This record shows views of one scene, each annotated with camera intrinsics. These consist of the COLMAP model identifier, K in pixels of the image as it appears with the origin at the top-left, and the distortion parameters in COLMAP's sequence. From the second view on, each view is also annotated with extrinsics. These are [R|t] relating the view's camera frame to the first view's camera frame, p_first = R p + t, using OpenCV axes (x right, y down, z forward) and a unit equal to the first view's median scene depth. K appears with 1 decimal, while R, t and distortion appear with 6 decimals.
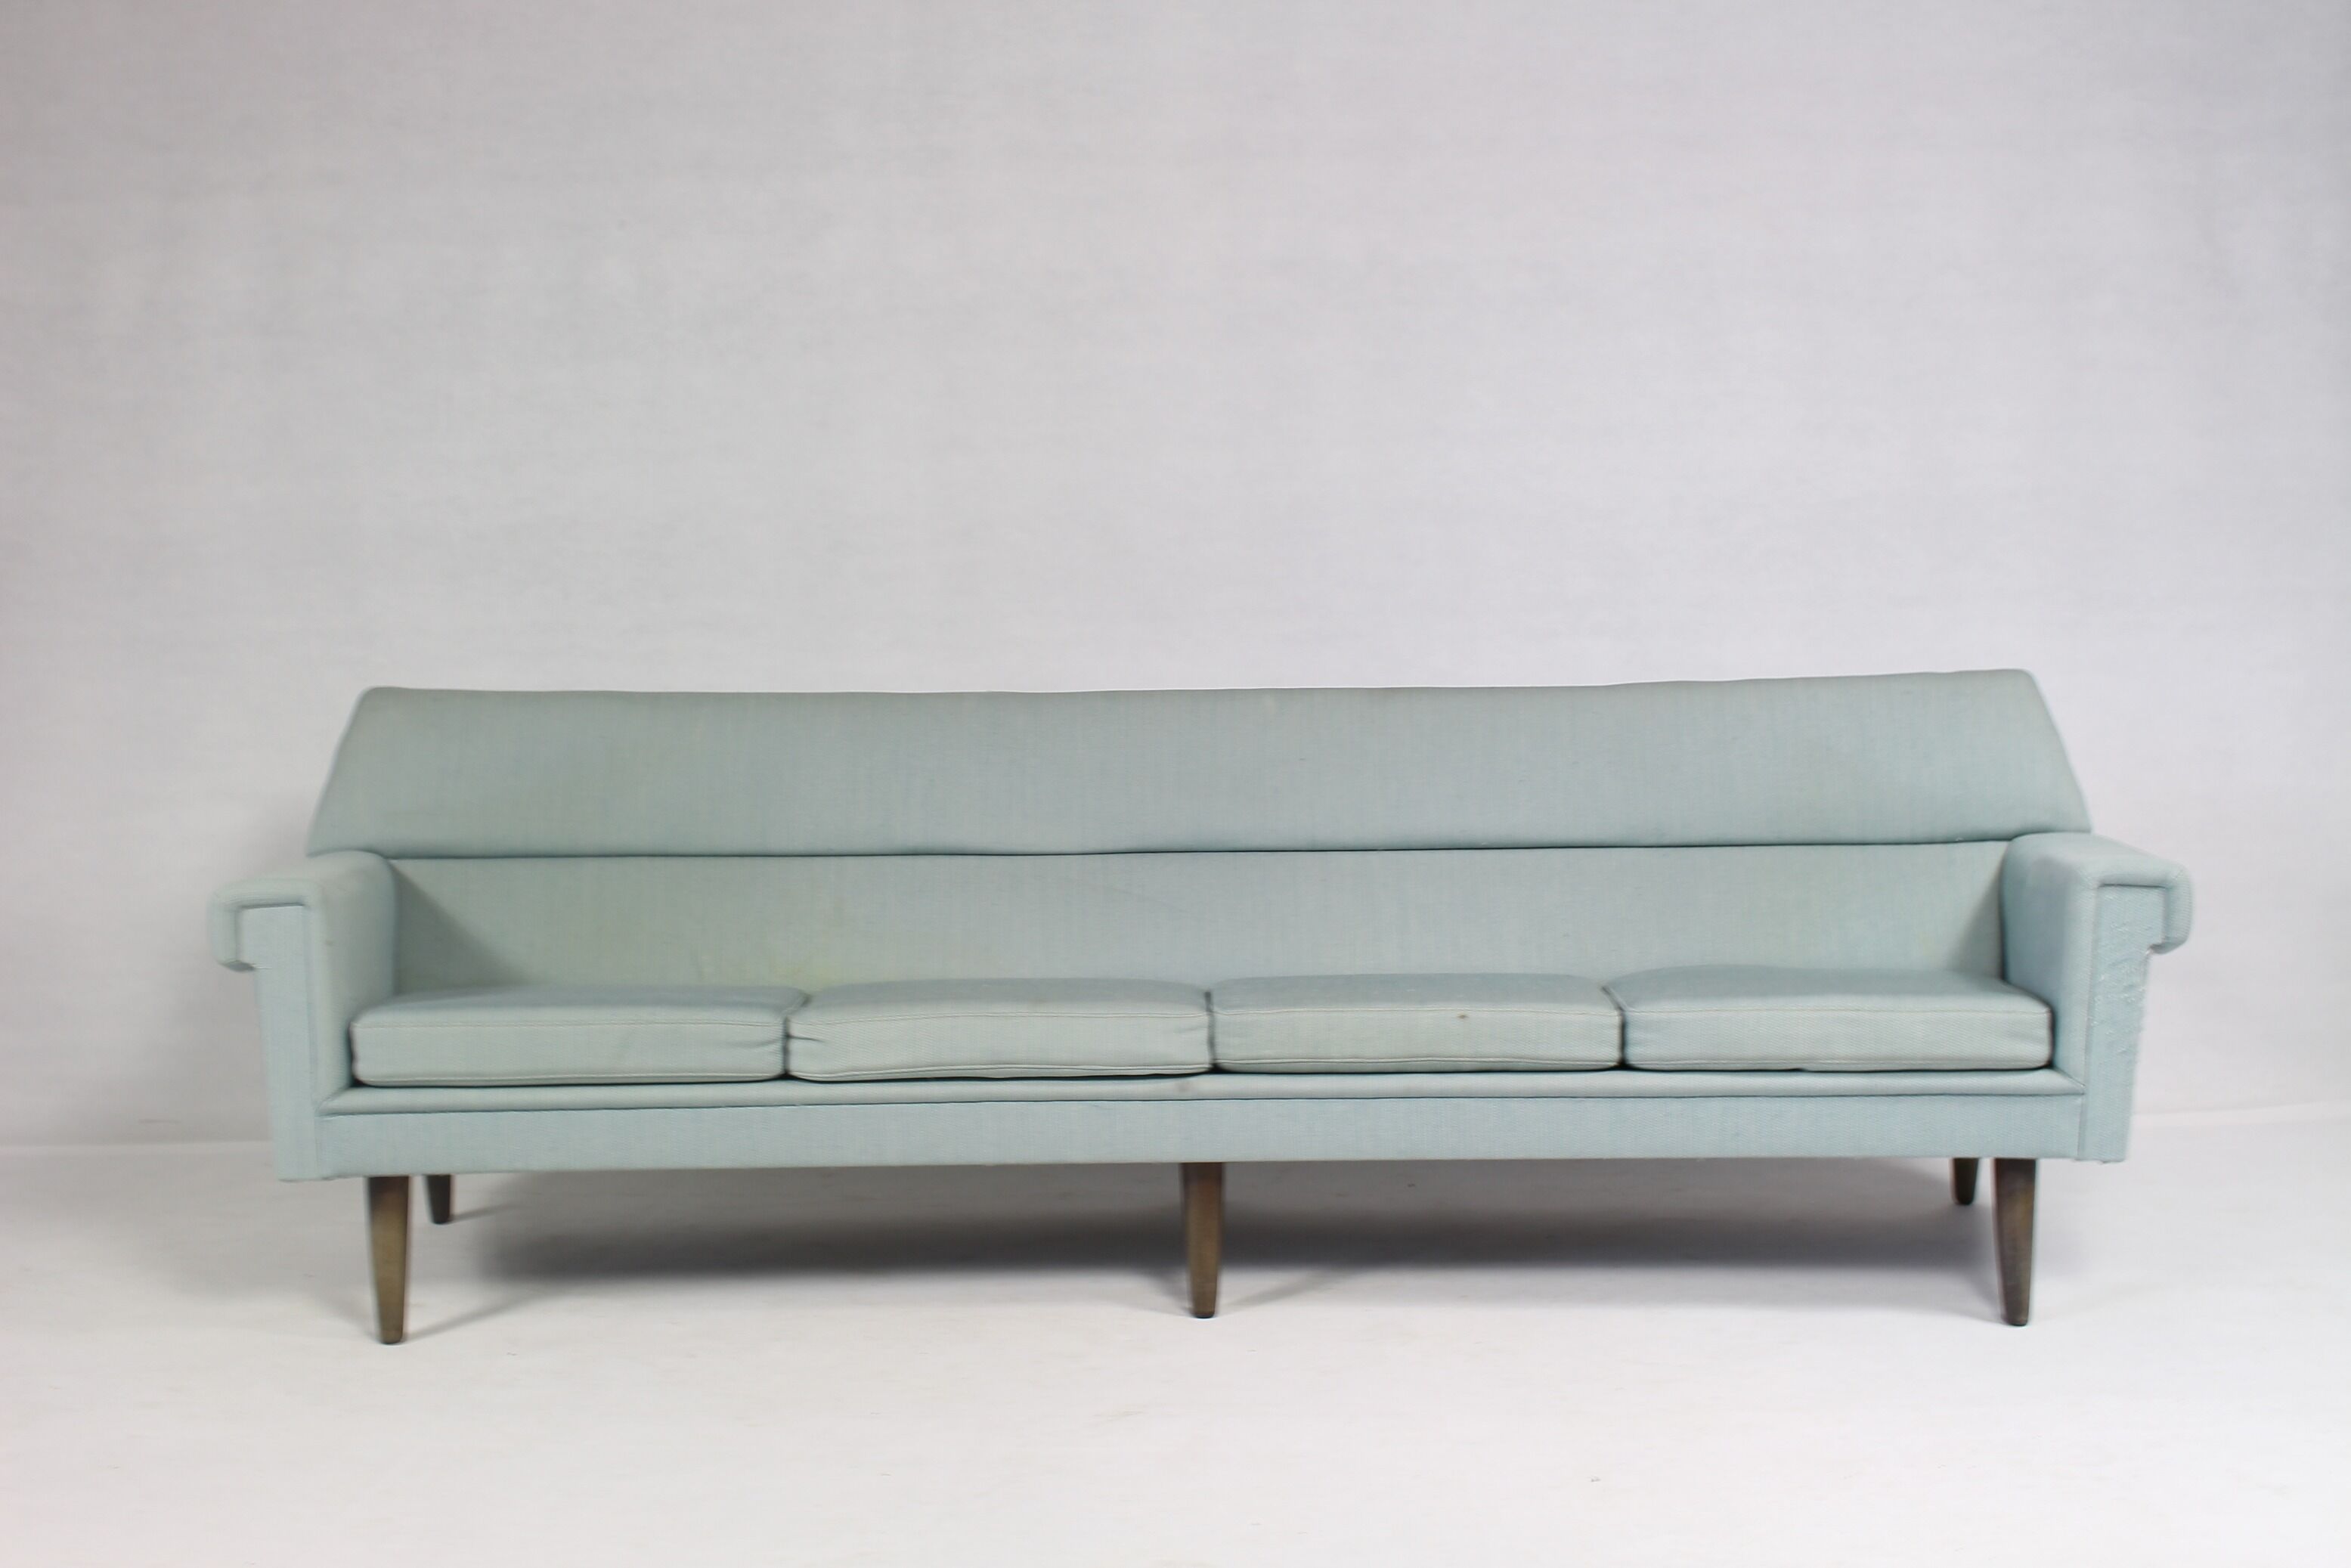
lens RADIAL K [[2338.1, 0, 1184.8], [0, 2338.1, 801.2], [0, 0, 1]] dist [-0.101079, 0.000000]
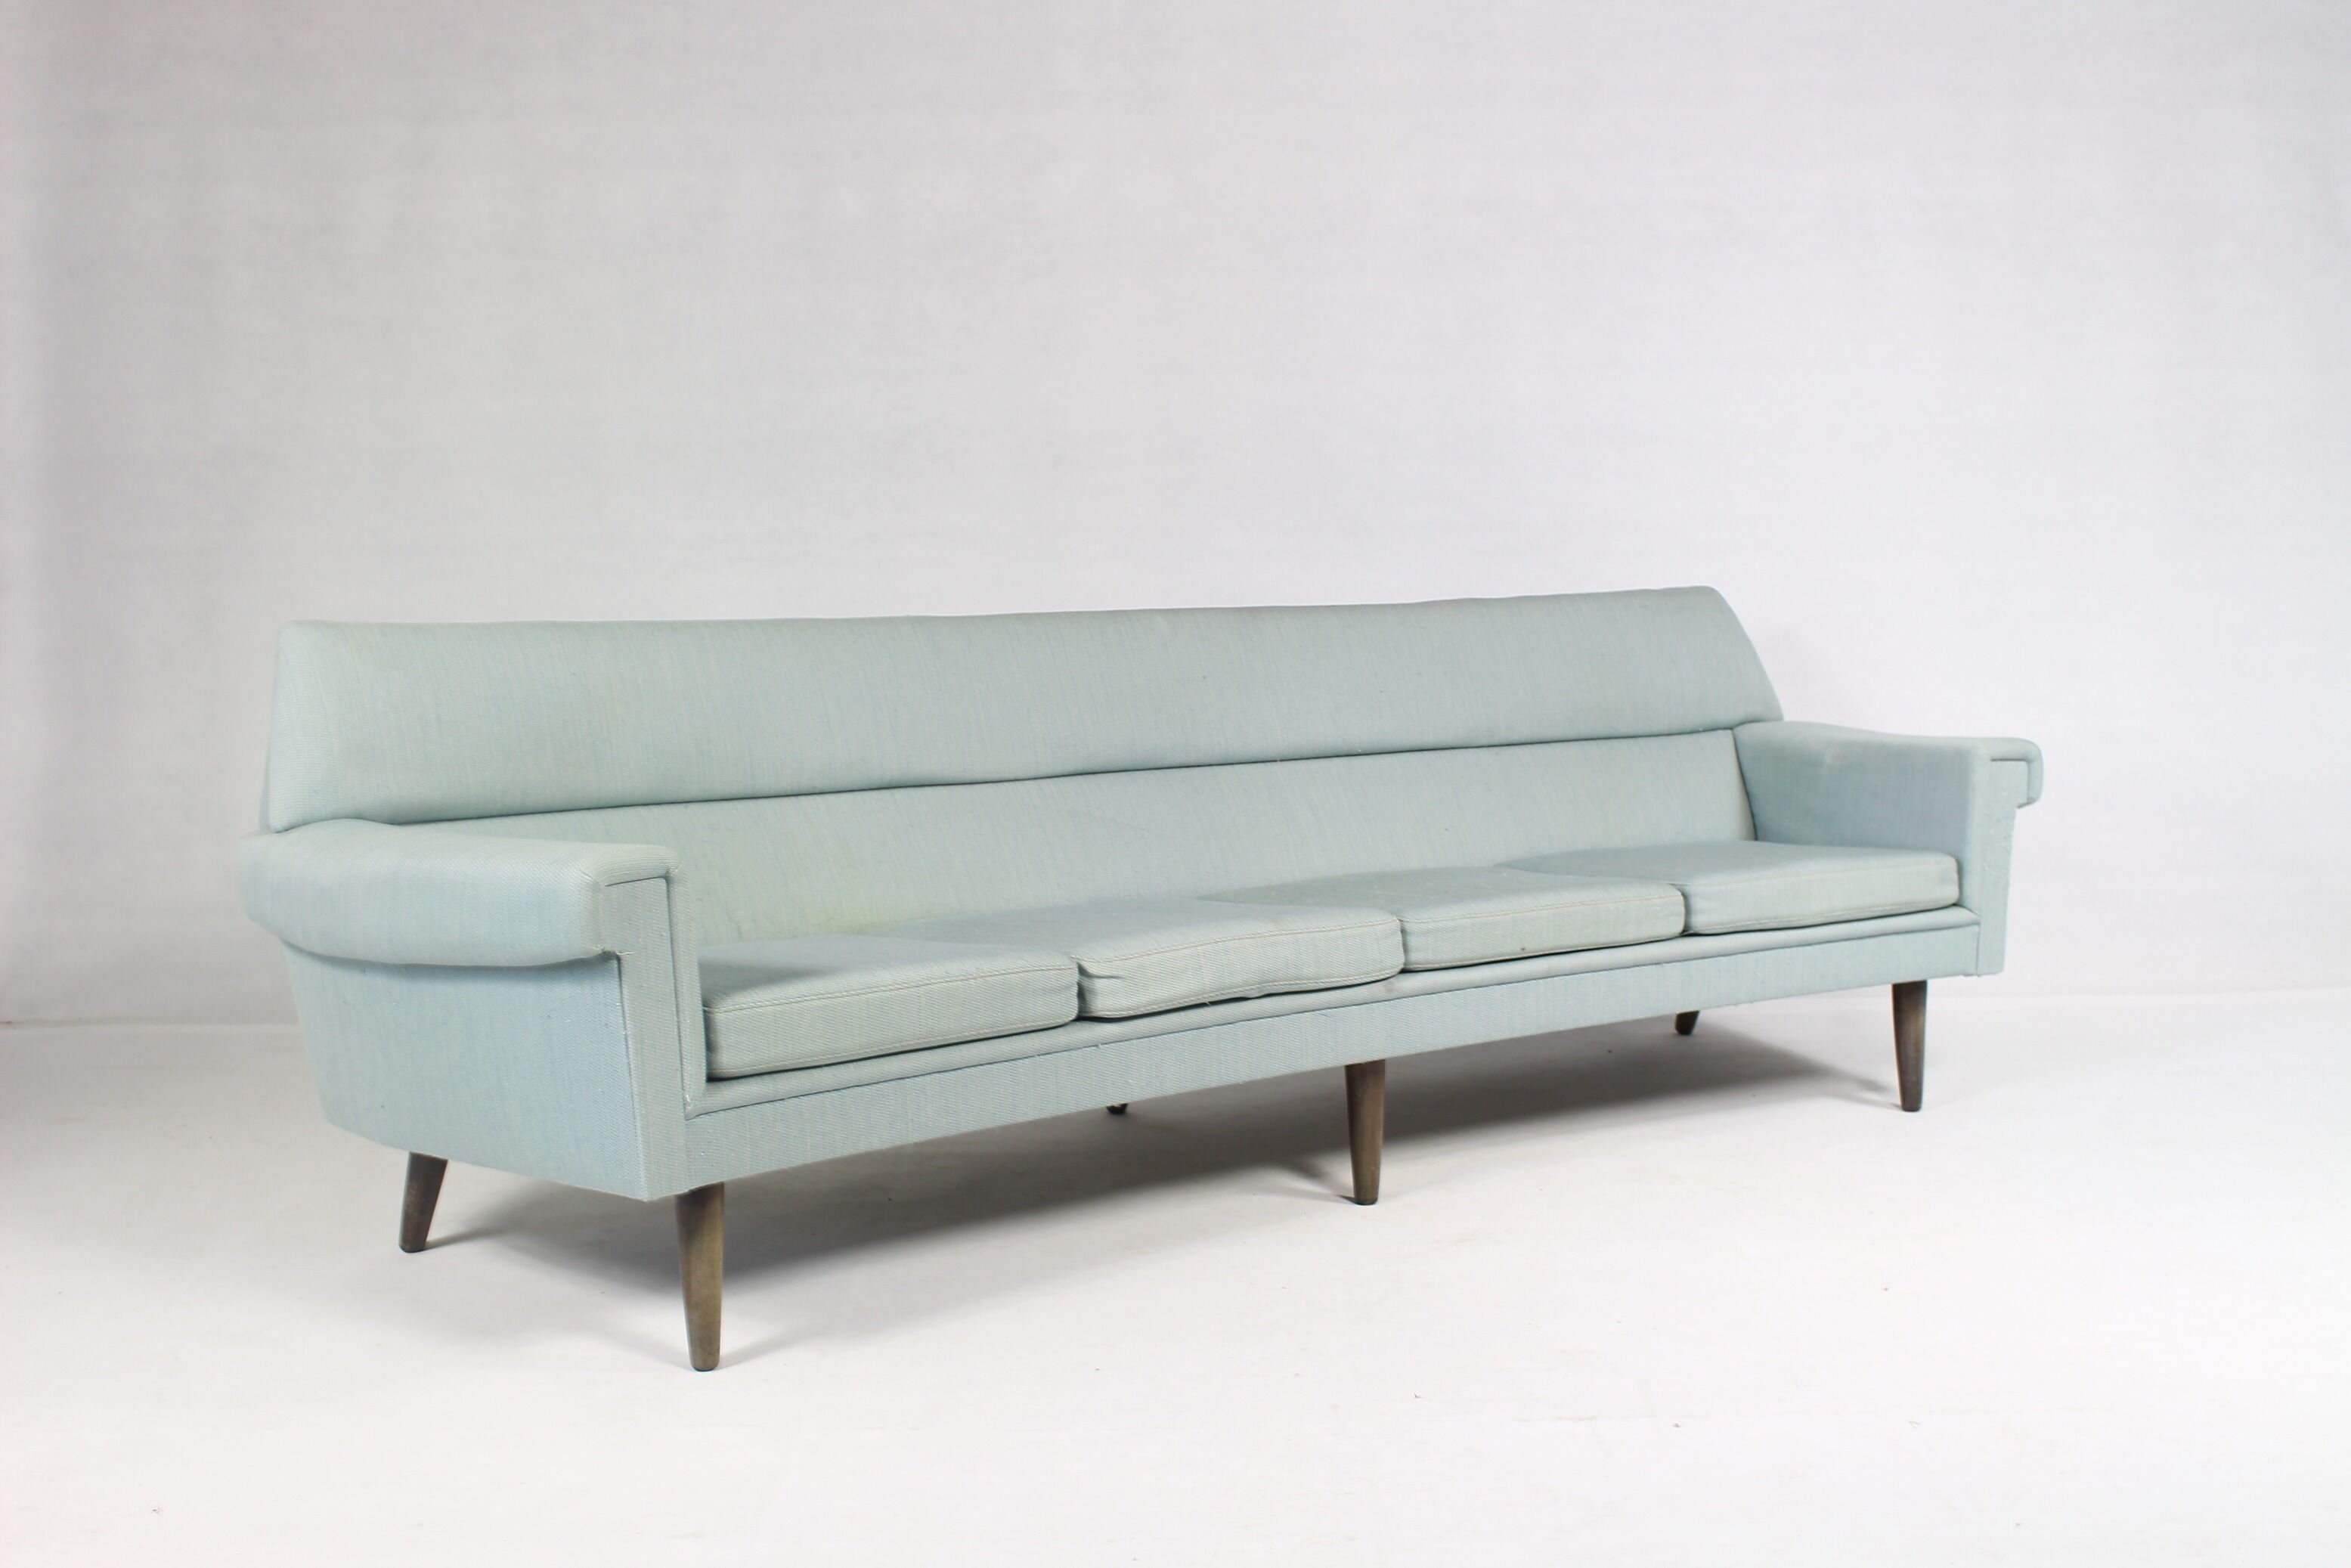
lens RADIAL K [[2429.5, 0, 1194.6], [0, 2429.5, 771.3], [0, 0, 1]] dist [-0.109219, 0.000000]
pose [[0.819849, -0.047358, 0.570618, -0.602485], [0.031532, 0.998796, 0.037590, -0.017829], [-0.571711, -0.012825, 0.820355, 0.125391]]
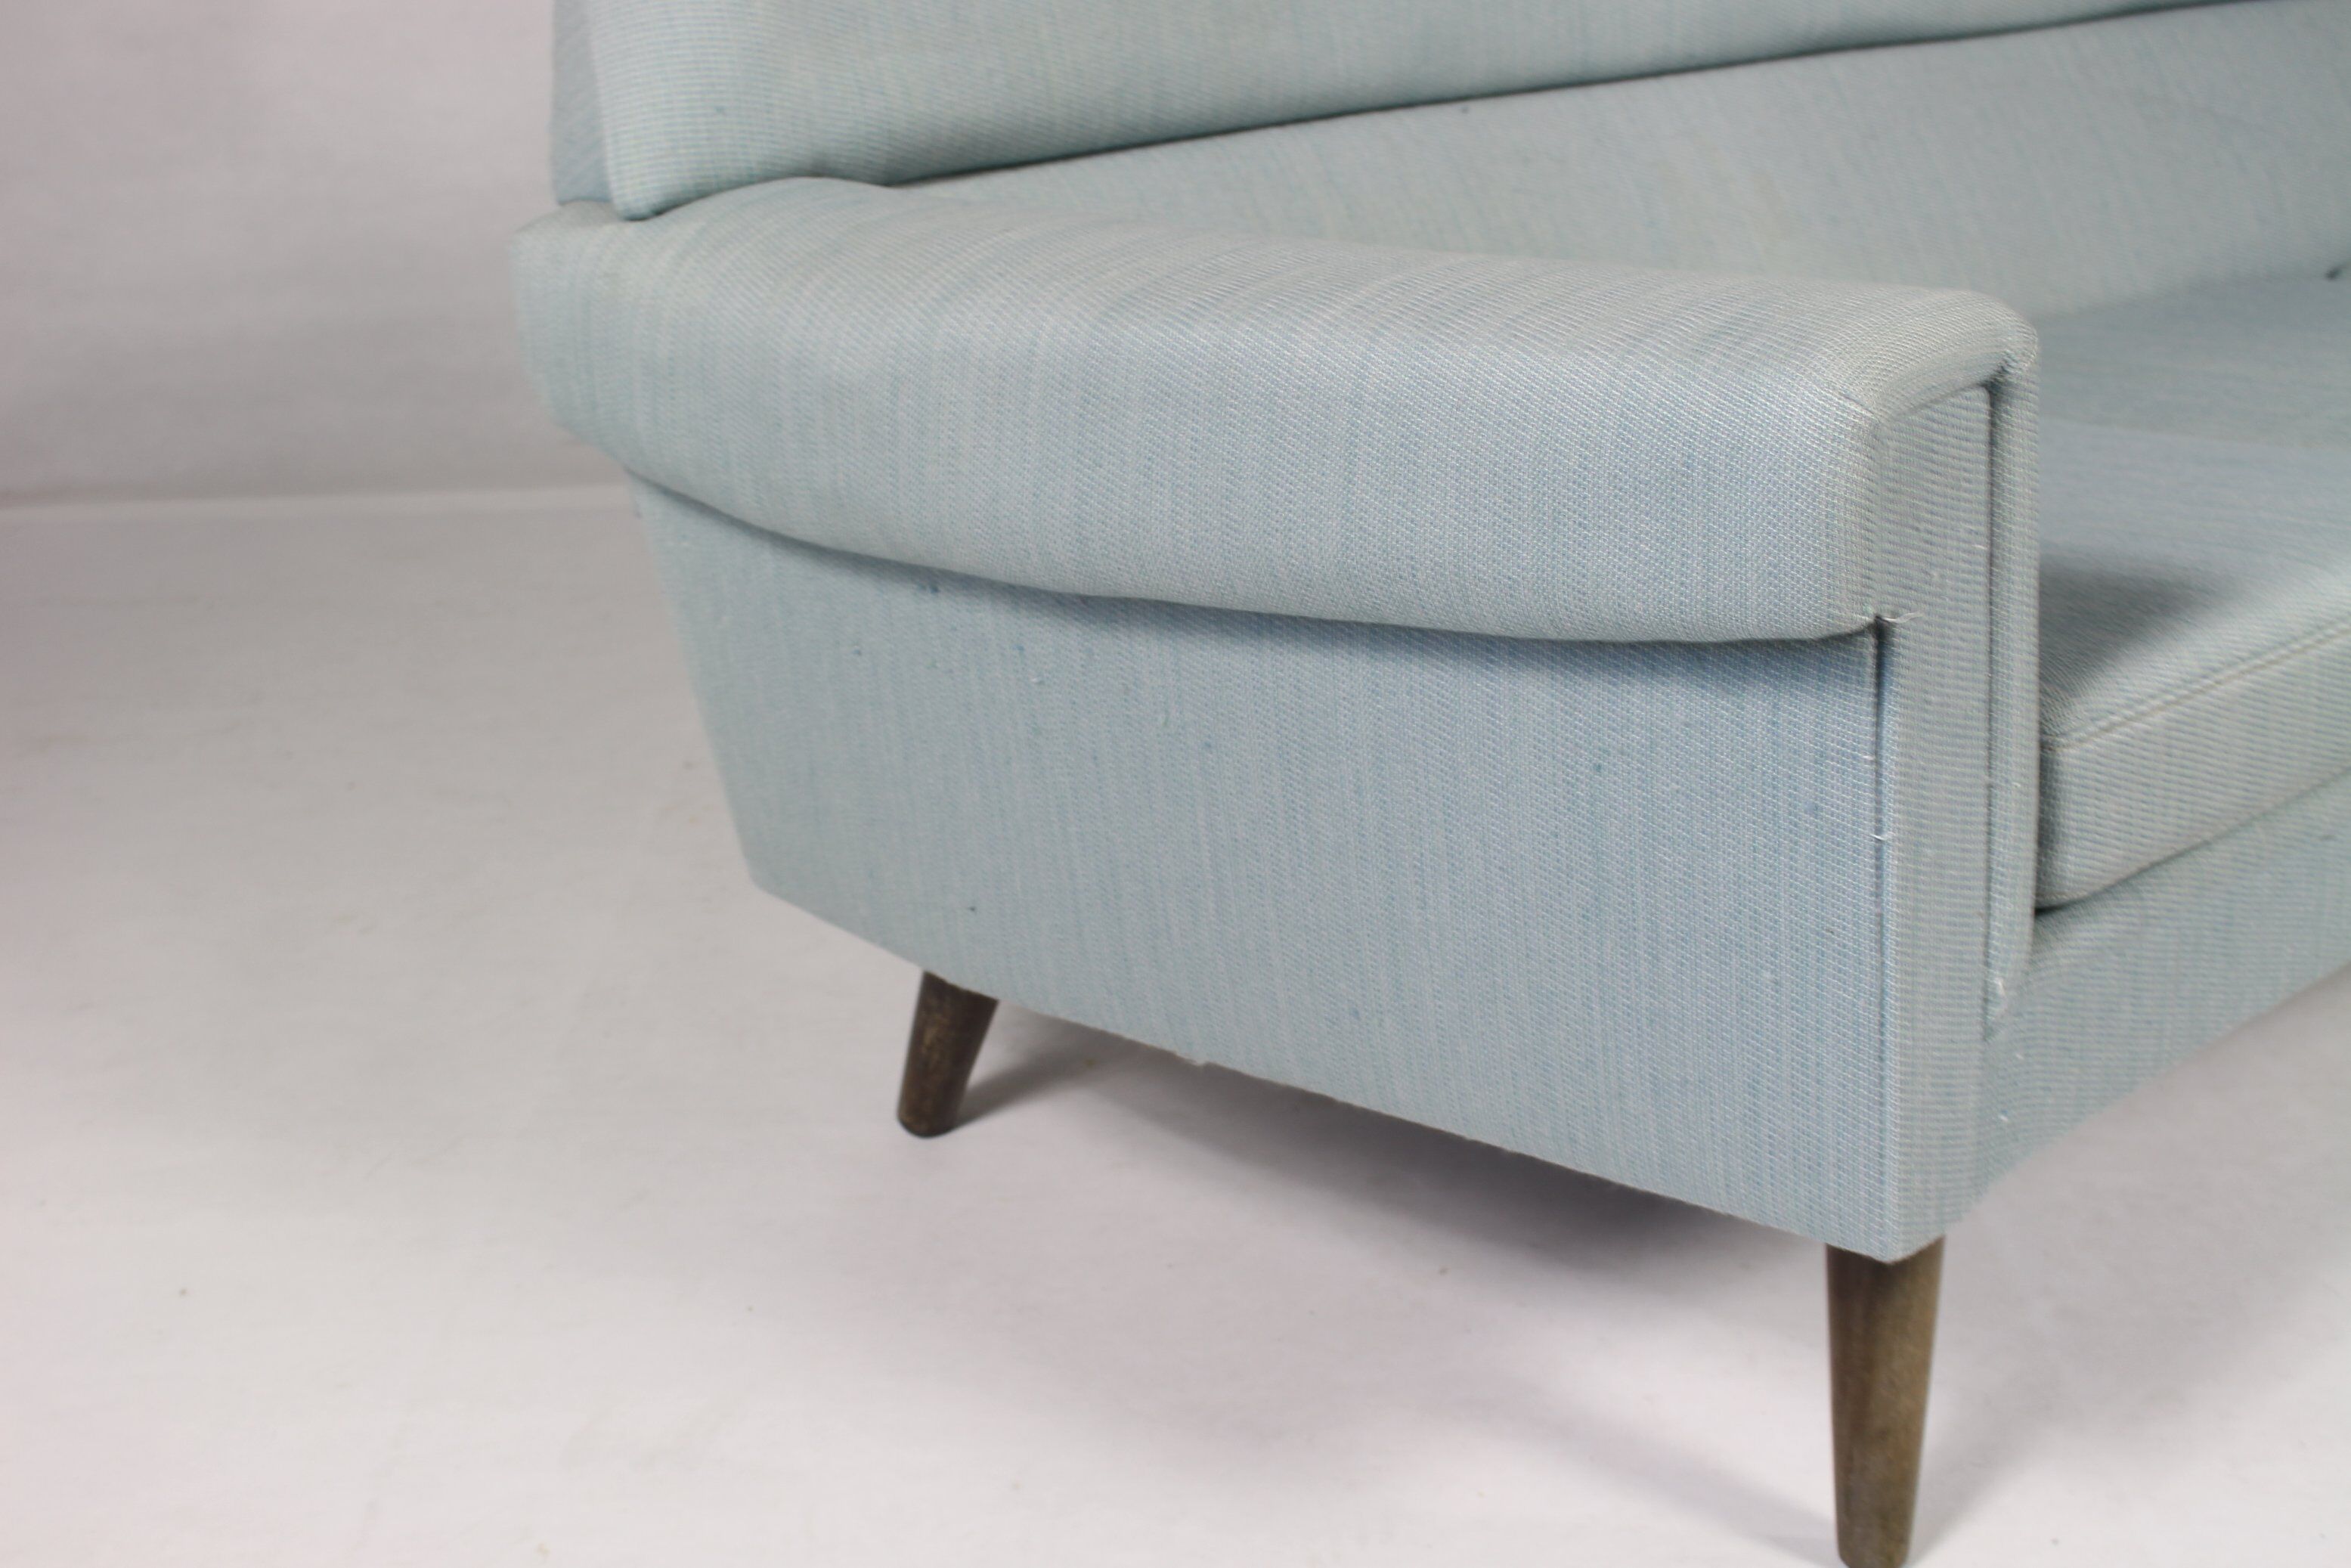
lens RADIAL K [[3041.3, 0, 1163.3], [0, 3041.3, 778.3], [0, 0, 1]] dist [-0.074932, 0.000000]
pose [[0.836206, -0.203371, 0.509313, -0.556865], [0.052097, 0.953957, 0.295384, -0.021327], [-0.545936, -0.220468, 0.808300, 0.607635]]
